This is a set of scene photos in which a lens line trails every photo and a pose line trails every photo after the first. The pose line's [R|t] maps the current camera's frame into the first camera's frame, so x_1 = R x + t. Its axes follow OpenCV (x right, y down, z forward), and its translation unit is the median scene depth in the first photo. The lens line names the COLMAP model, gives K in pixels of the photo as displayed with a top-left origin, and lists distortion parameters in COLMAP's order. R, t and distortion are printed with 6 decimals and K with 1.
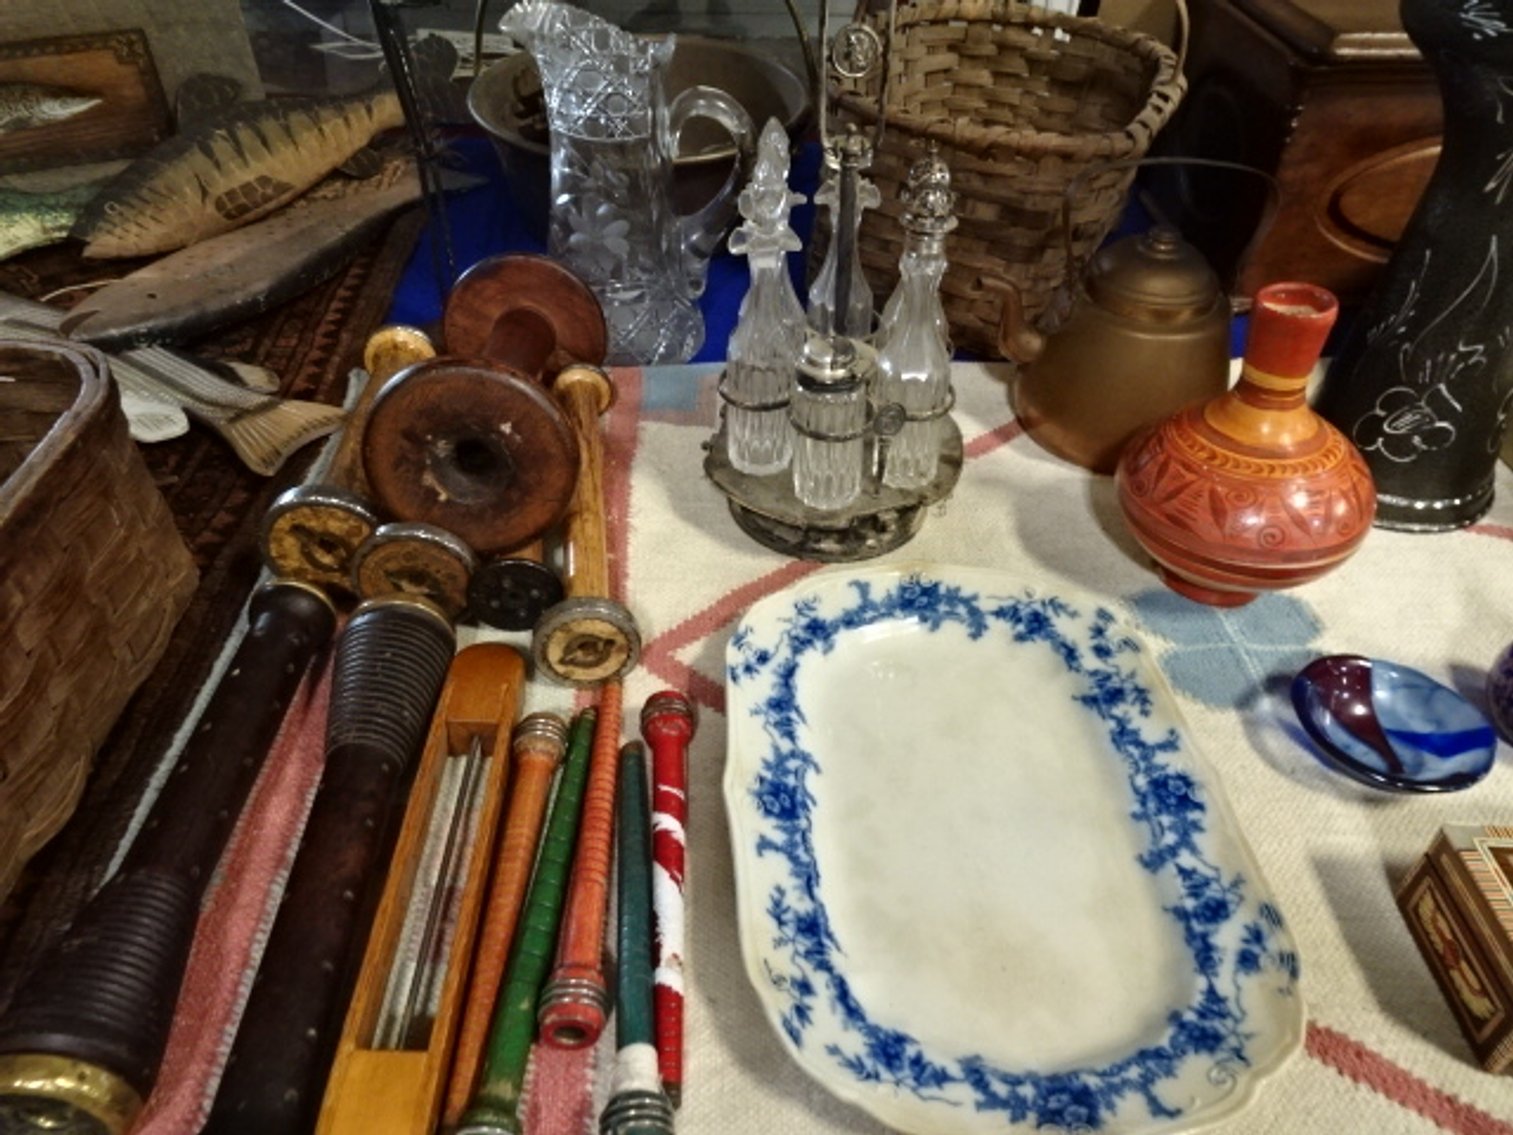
lens RADIAL K [[1078.4, 0, 756.5], [0, 1078.4, 568.8], [0, 0, 1]] dist [0.017050, -0.008349]
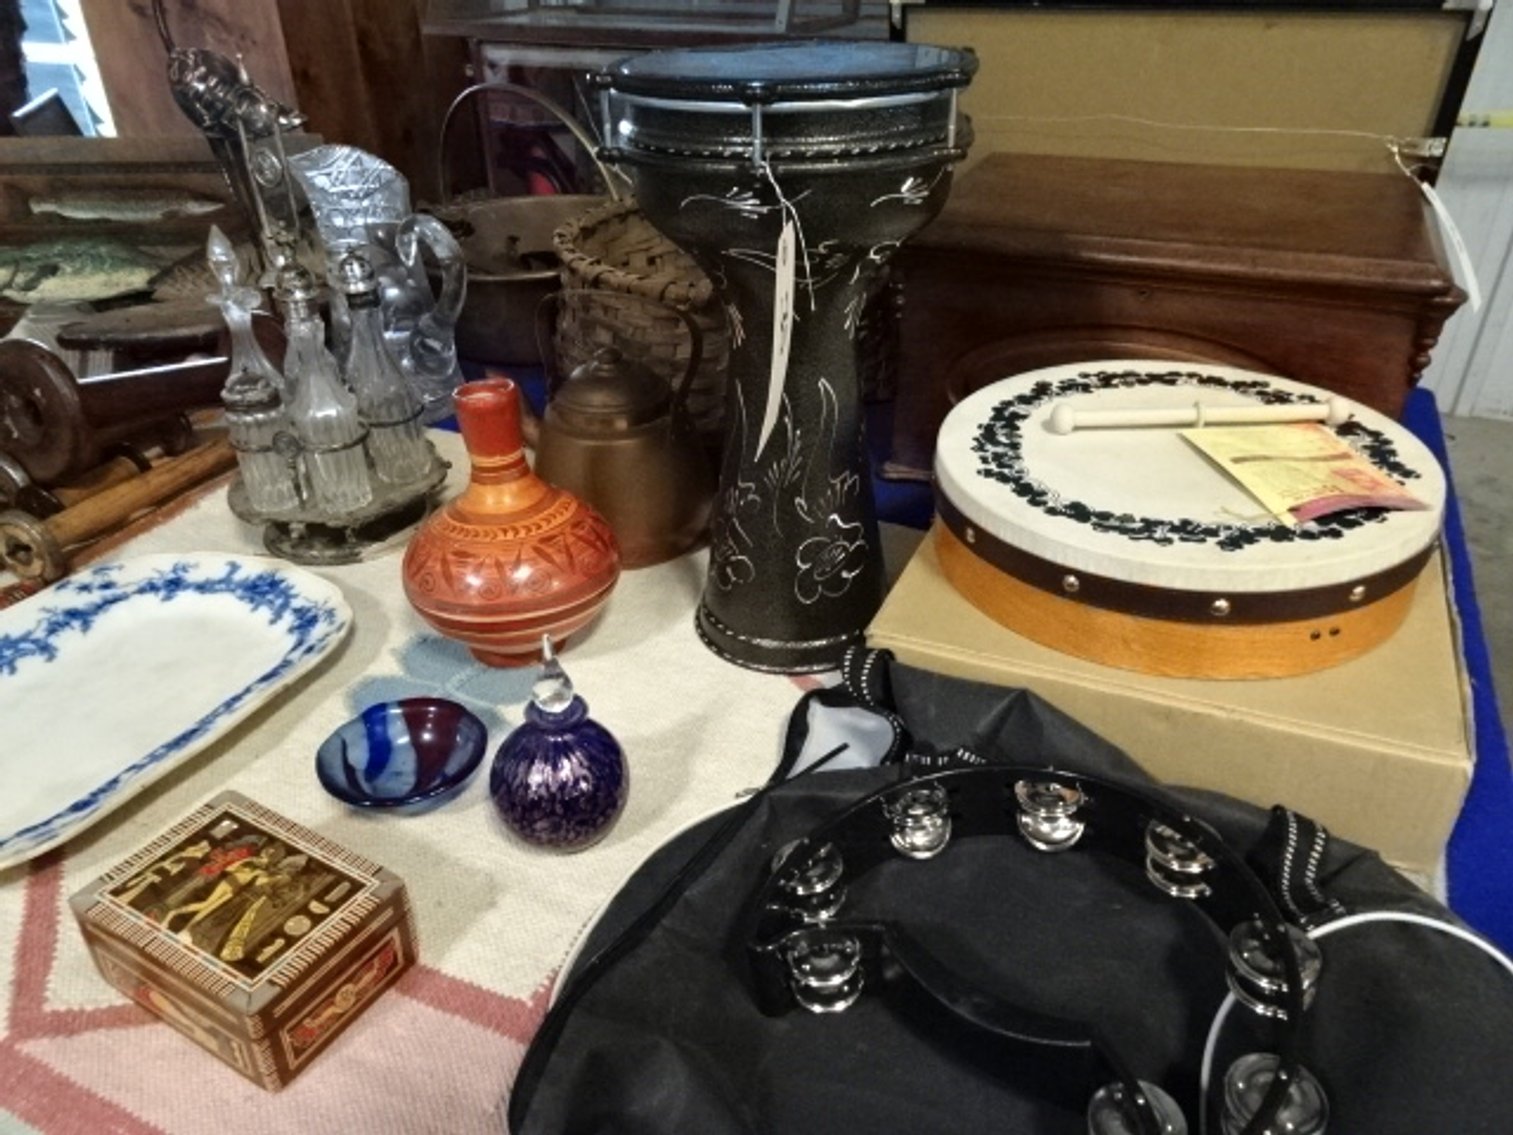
lens RADIAL K [[1078.4, 0, 755.6], [0, 1078.4, 566.8], [0, 0, 1]] dist [0.017050, -0.008349]
pose [[0.888103, 0.214450, -0.406552, 1.174103], [-0.280798, 0.953384, -0.110501, -0.015751], [0.363903, 0.212295, 0.906921, 0.075036]]
